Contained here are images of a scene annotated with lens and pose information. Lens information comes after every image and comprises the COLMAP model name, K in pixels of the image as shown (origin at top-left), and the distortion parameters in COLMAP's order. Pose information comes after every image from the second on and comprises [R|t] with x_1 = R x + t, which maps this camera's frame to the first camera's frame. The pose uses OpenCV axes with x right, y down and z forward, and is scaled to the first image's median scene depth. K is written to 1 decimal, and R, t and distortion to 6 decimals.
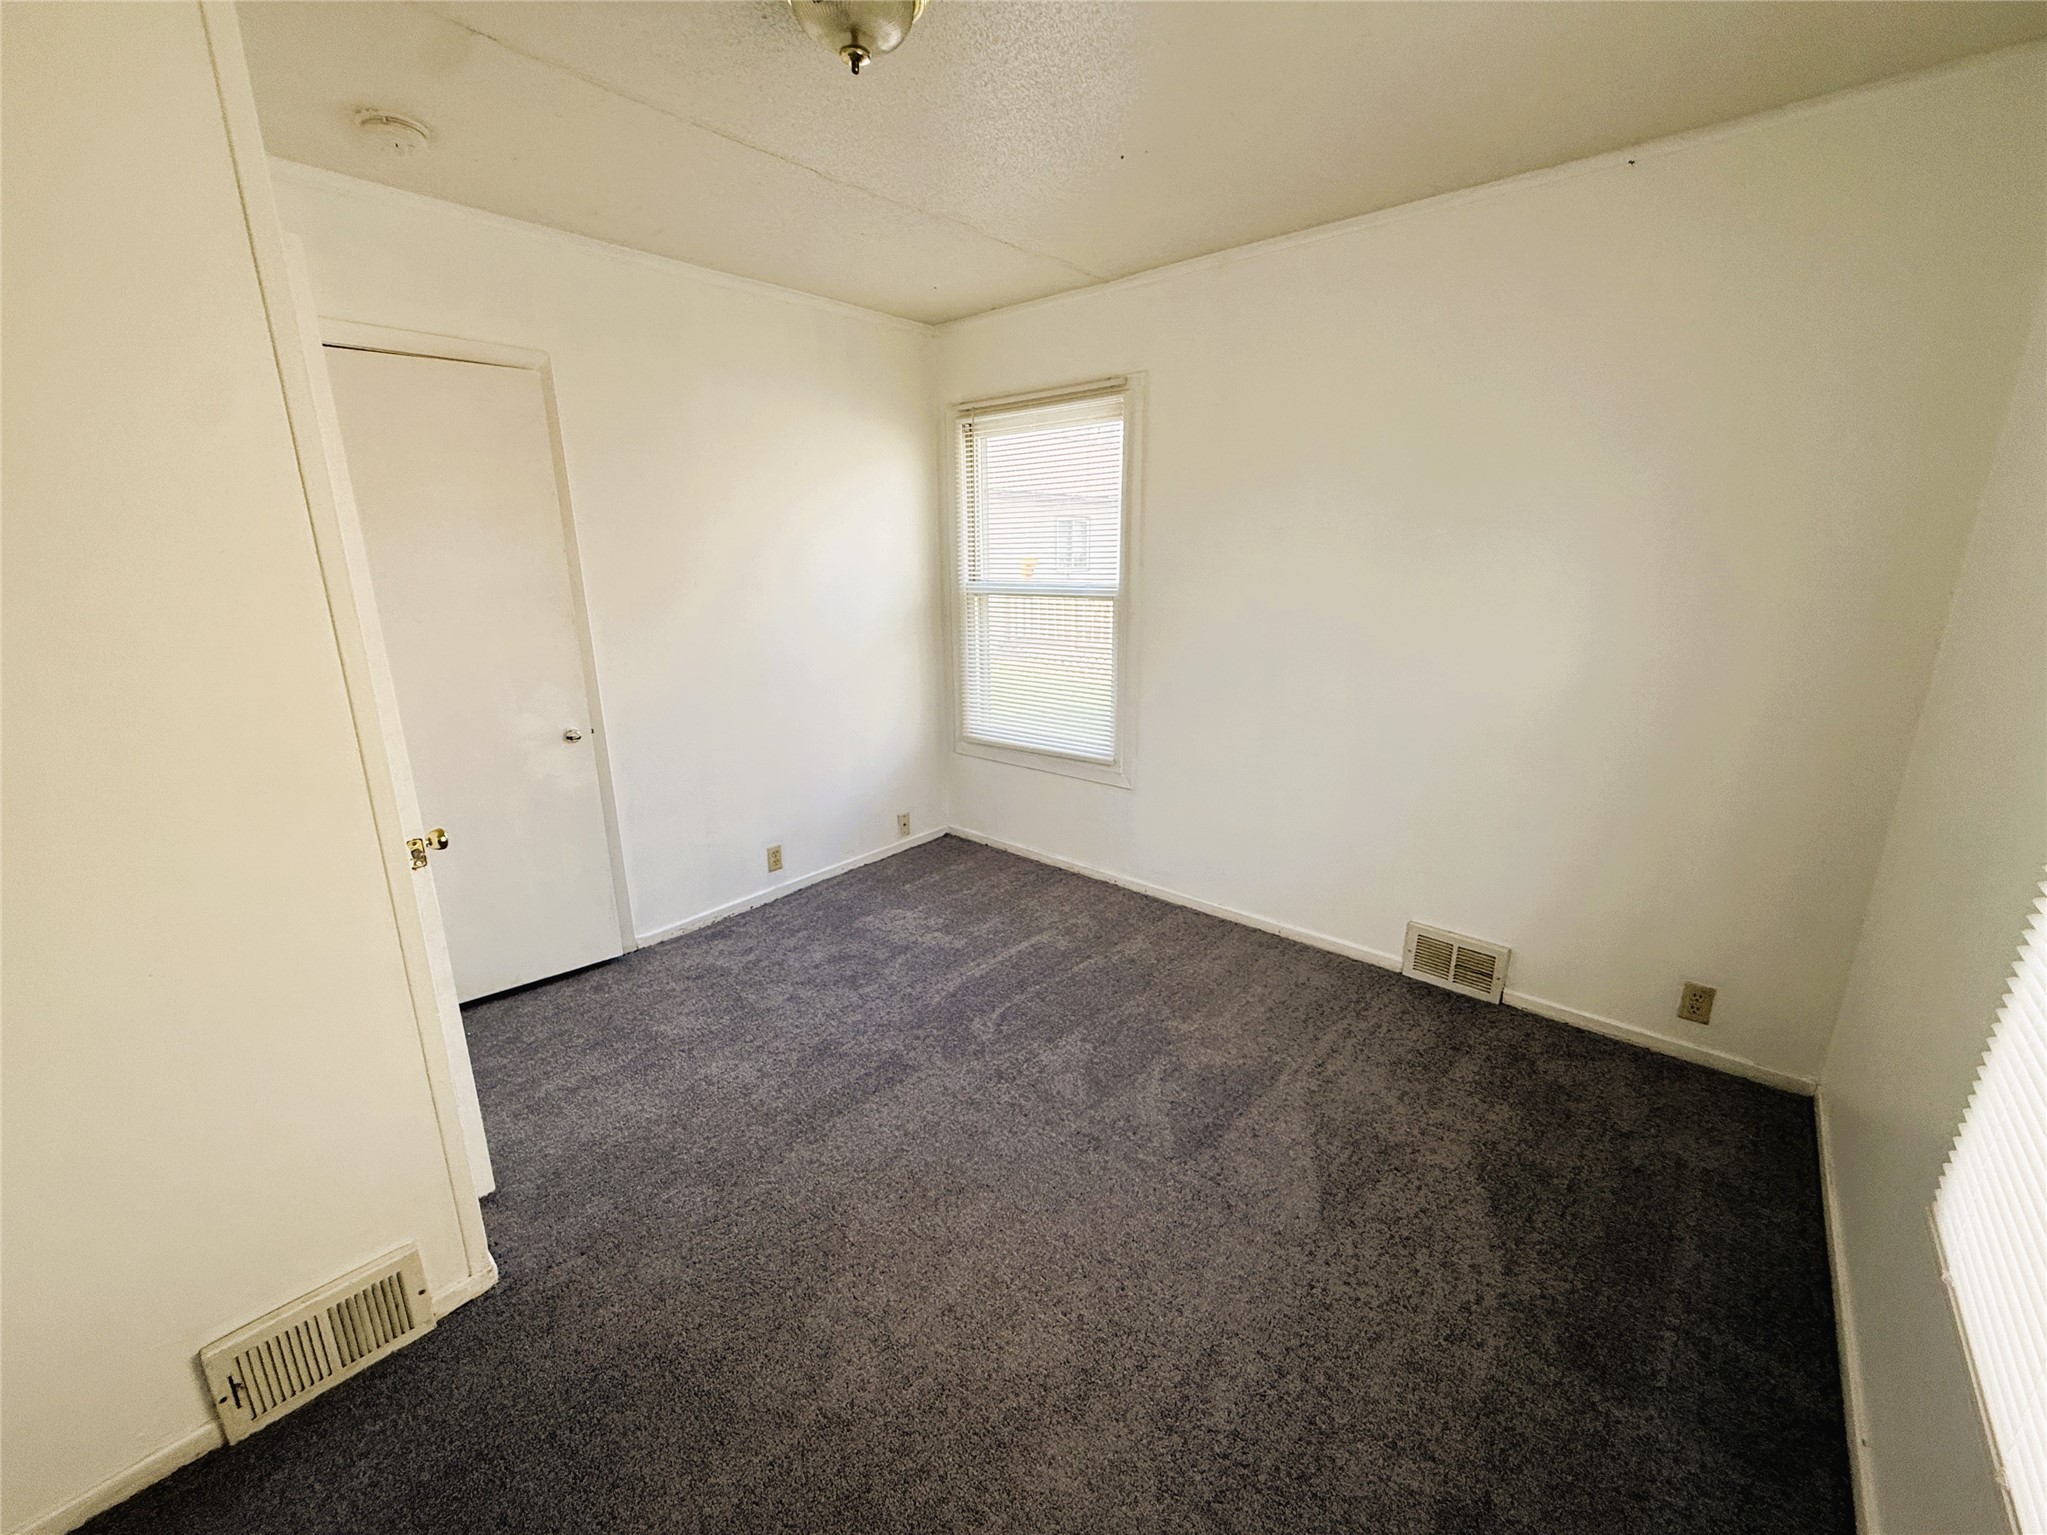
lens RADIAL K [[822.7, 0, 1023.5], [0, 822.7, 767.5], [0, 0, 1]] dist [-0.001144, -0.000171]
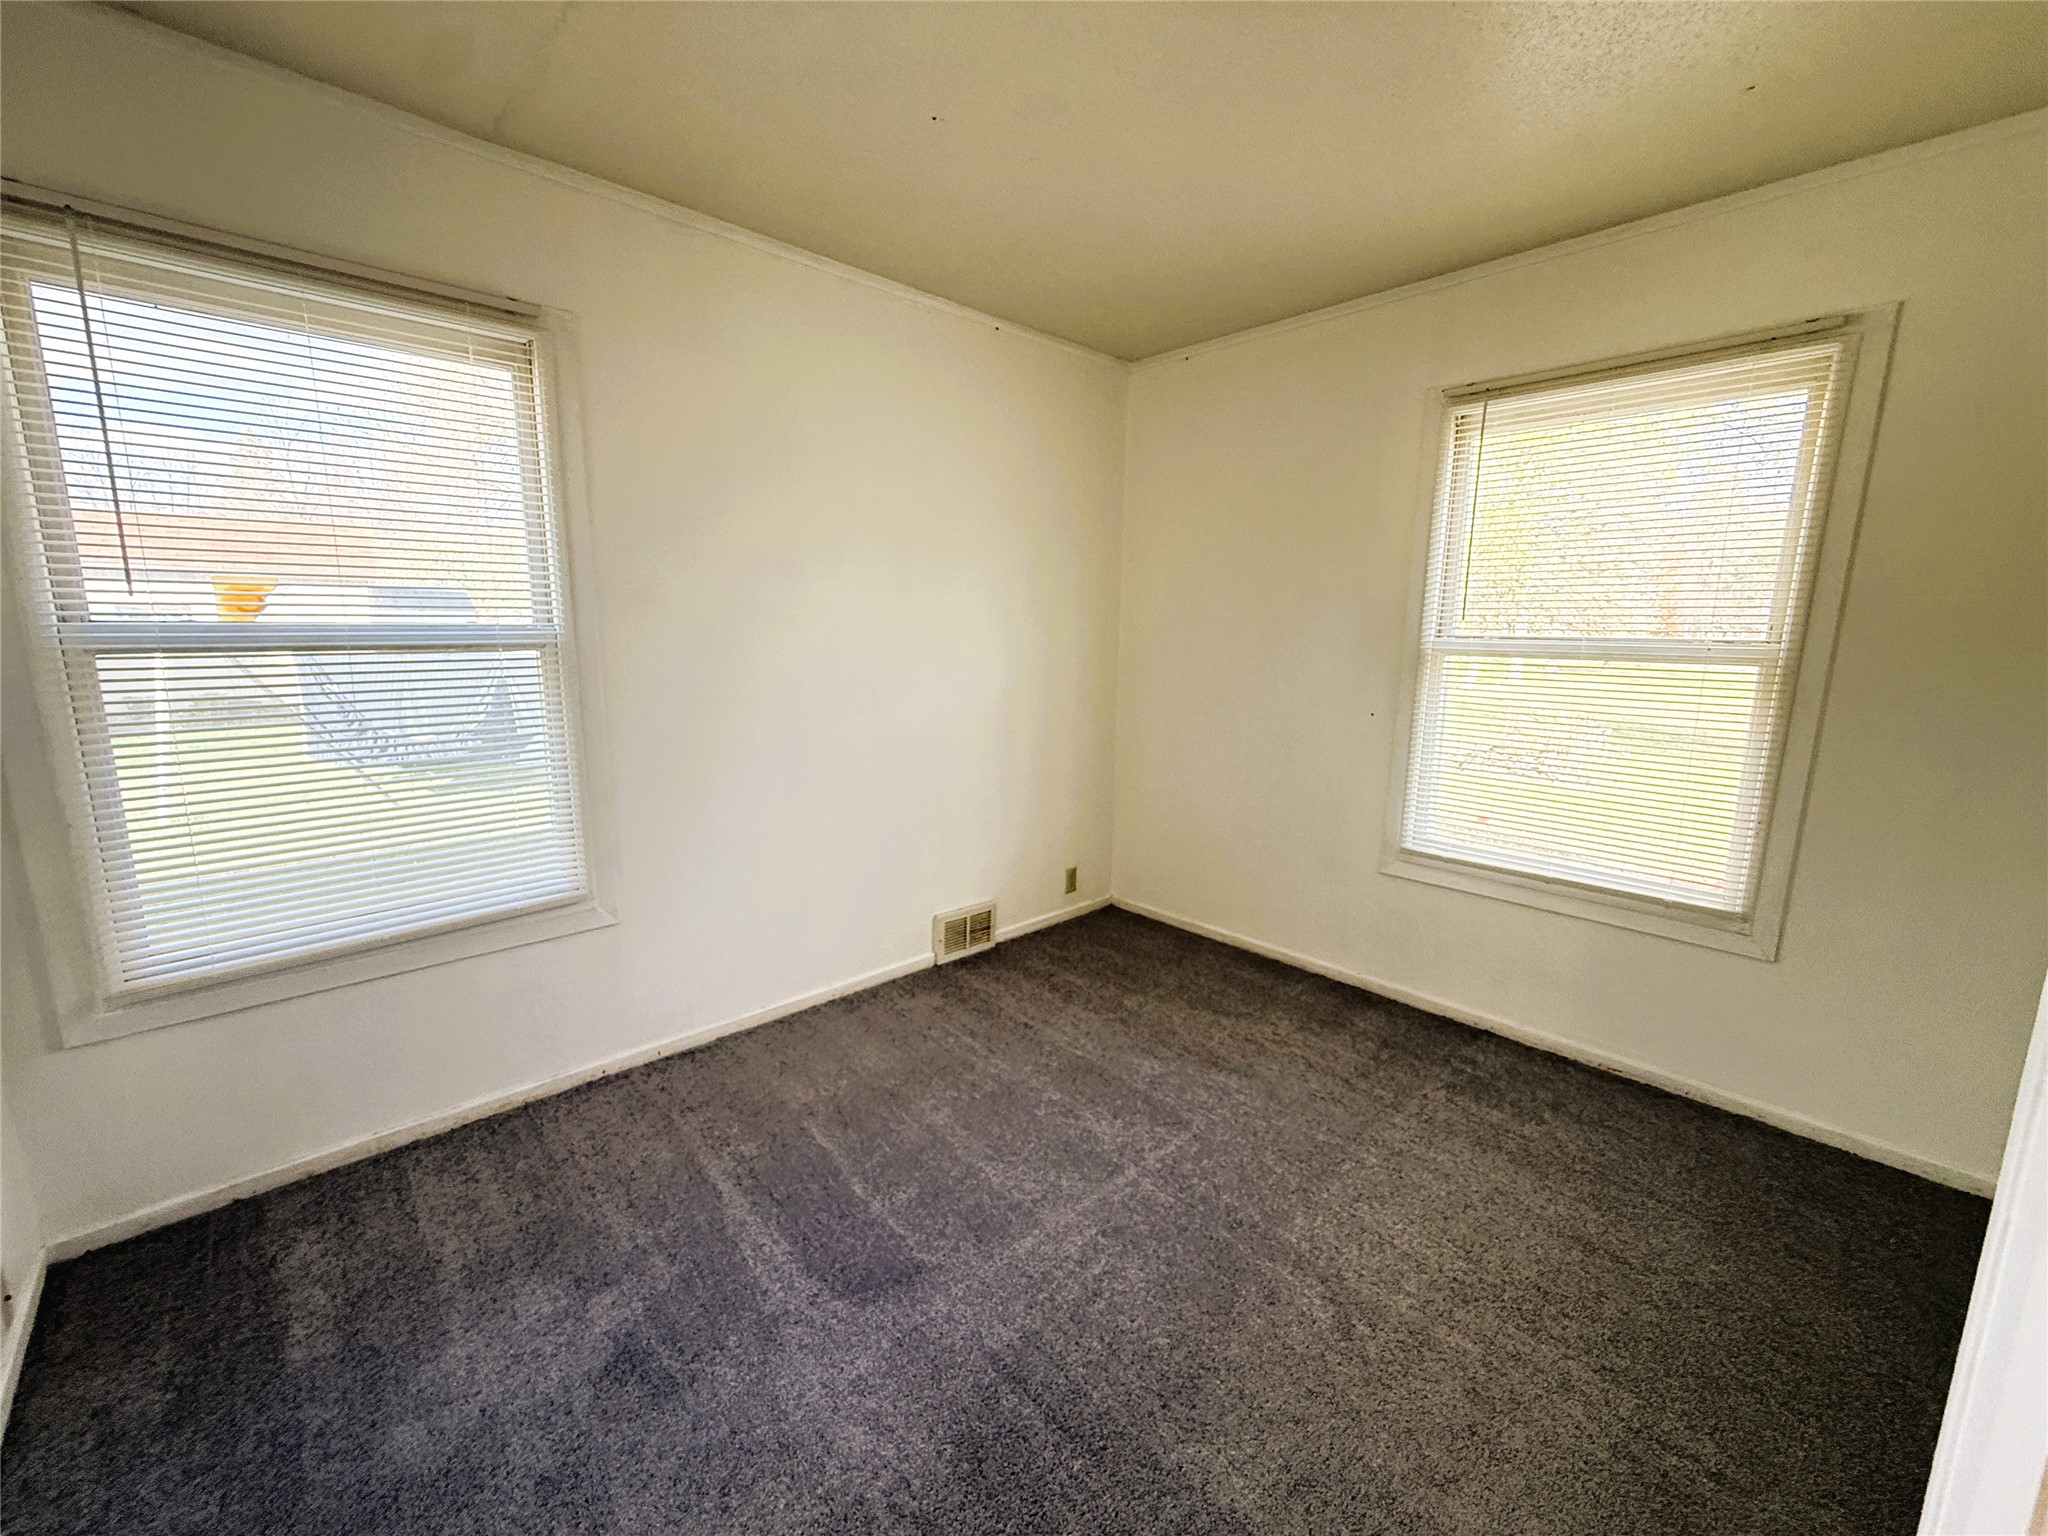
lens RADIAL K [[820.0, 0, 1017.6], [0, 820.0, 766.6], [0, 0, 1]] dist [0.000548, 0.000691]
pose [[0.102023, -0.162446, 0.981429, -0.517178], [0.240989, 0.961226, 0.134051, -0.117398], [-0.965150, 0.222837, 0.137215, 0.608501]]
